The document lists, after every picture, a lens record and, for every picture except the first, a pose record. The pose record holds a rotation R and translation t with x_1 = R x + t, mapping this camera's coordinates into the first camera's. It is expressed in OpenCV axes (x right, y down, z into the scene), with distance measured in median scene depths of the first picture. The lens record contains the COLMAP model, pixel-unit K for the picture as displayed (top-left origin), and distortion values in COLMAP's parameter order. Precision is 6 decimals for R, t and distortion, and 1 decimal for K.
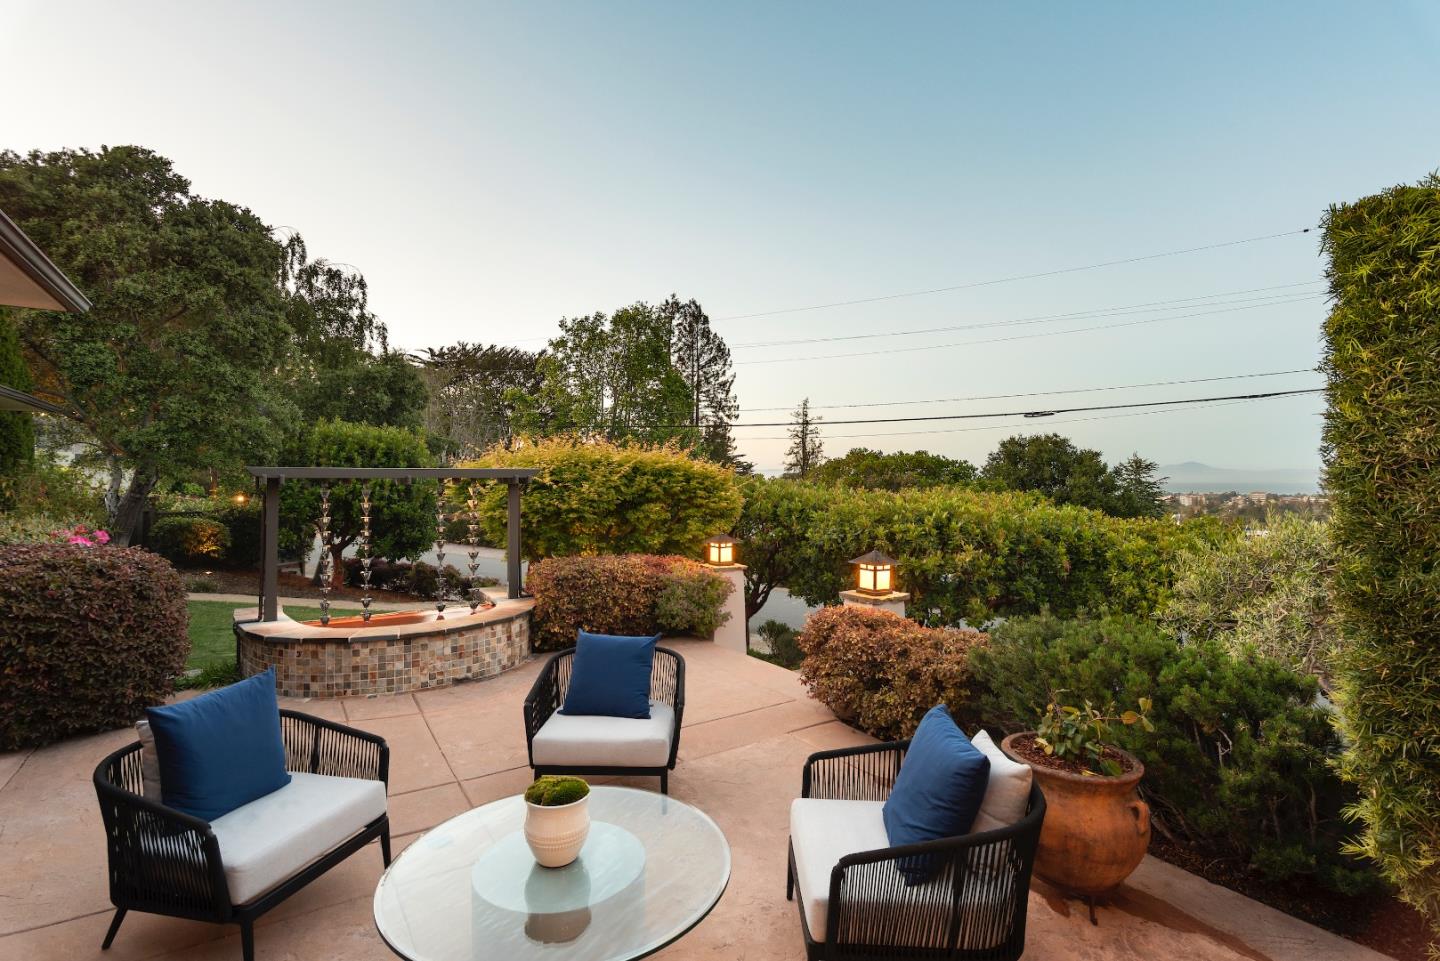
lens RADIAL K [[760.3, 0, 726.2], [0, 760.3, 485.4], [0, 0, 1]] dist [0.002309, -0.000164]
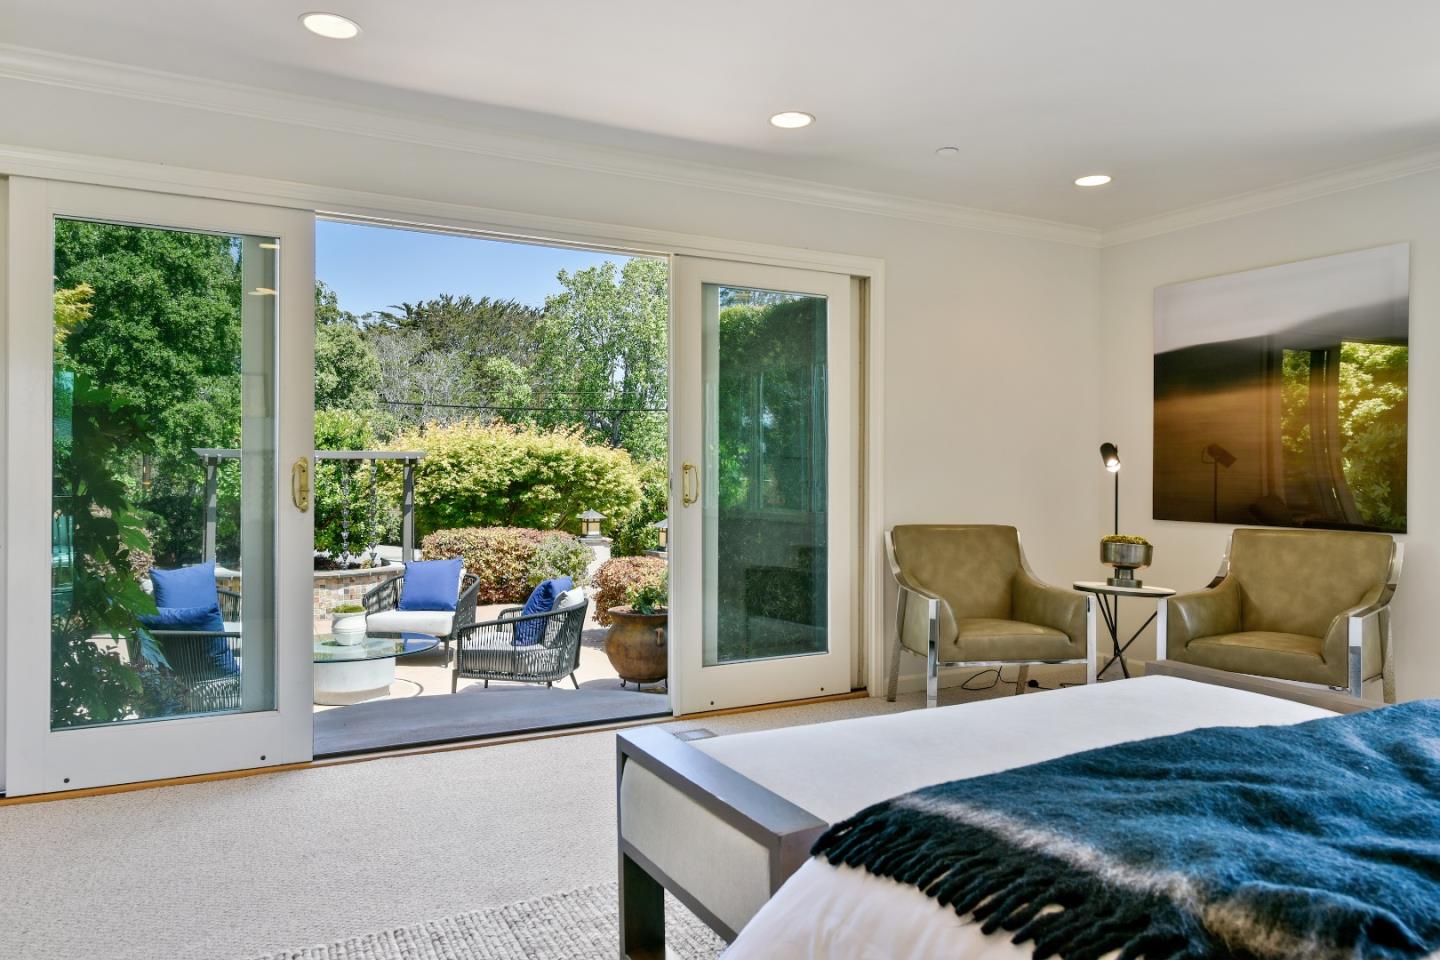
lens RADIAL K [[1023.5, 0, 717.4], [0, 1023.5, 472.1], [0, 0, 1]] dist [-0.008496, 0.000937]
pose [[0.996918, 0.003999, -0.078343, 0.267718], [-0.004711, 0.999949, -0.008902, 0.017156], [0.078303, 0.009244, 0.996887, -0.447746]]
